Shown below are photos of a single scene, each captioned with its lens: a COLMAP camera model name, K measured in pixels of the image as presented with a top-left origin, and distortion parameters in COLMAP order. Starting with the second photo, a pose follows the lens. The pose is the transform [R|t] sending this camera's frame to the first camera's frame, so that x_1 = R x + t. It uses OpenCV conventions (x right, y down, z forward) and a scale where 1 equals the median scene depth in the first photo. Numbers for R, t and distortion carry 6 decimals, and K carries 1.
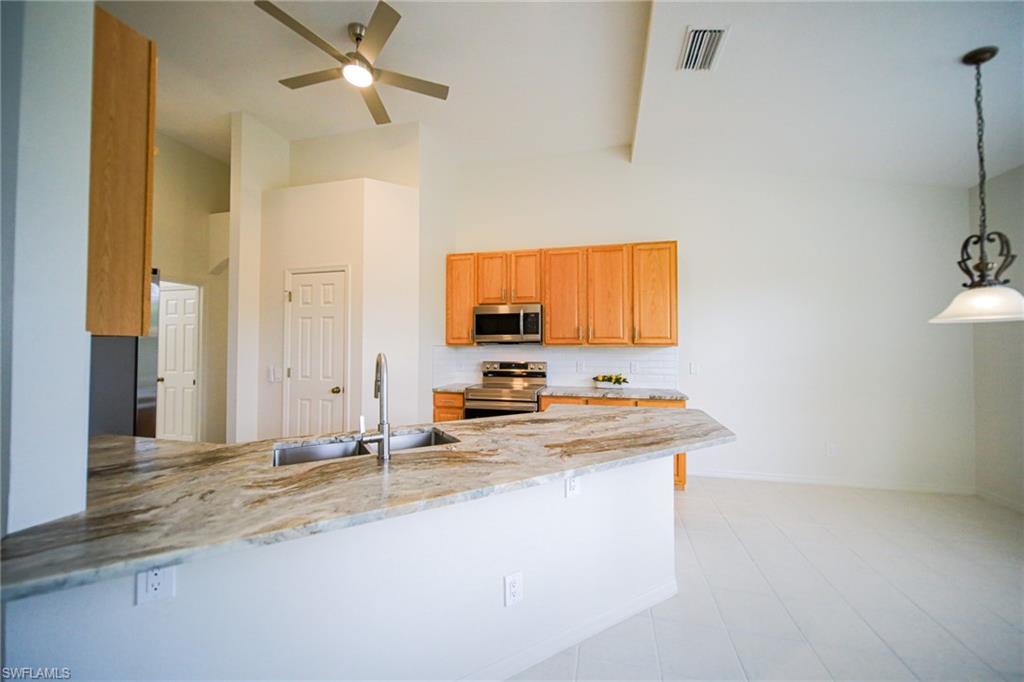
lens RADIAL K [[378.4, 0, 512.5], [0, 378.4, 345.5], [0, 0, 1]] dist [-0.014914, -0.000196]
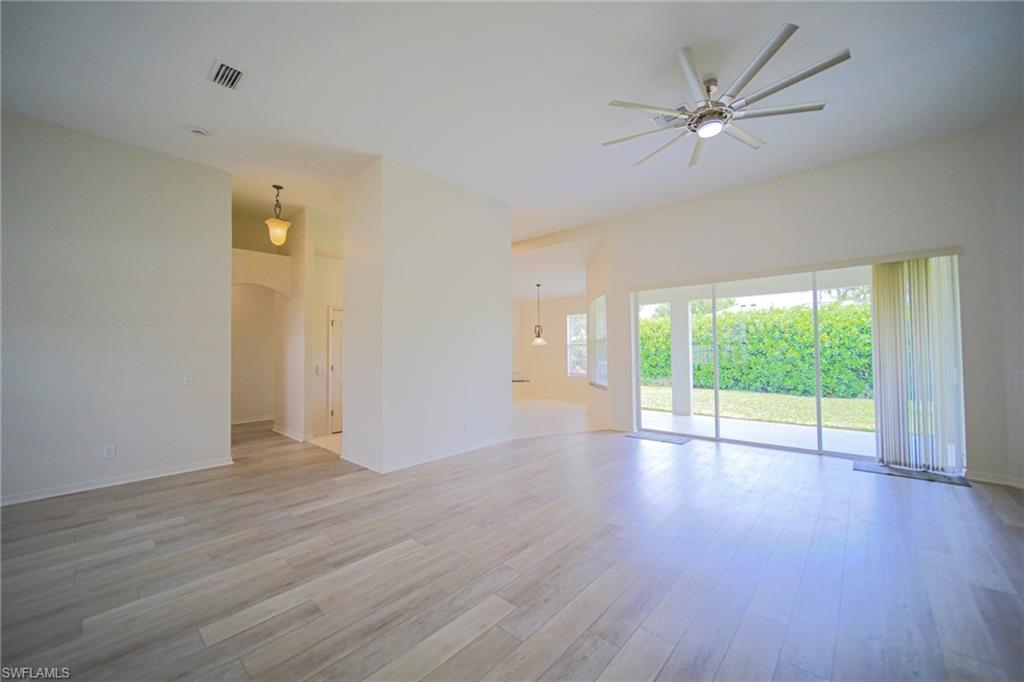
lens RADIAL K [[388.6, 0, 512.0], [0, 388.6, 341.0], [0, 0, 1]] dist [-0.001991, -0.000132]
pose [[0.465800, 0.015195, 0.884760, -1.589776], [-0.000289, 0.999855, -0.017020, -0.017760], [-0.884890, 0.007673, 0.465737, -0.474371]]
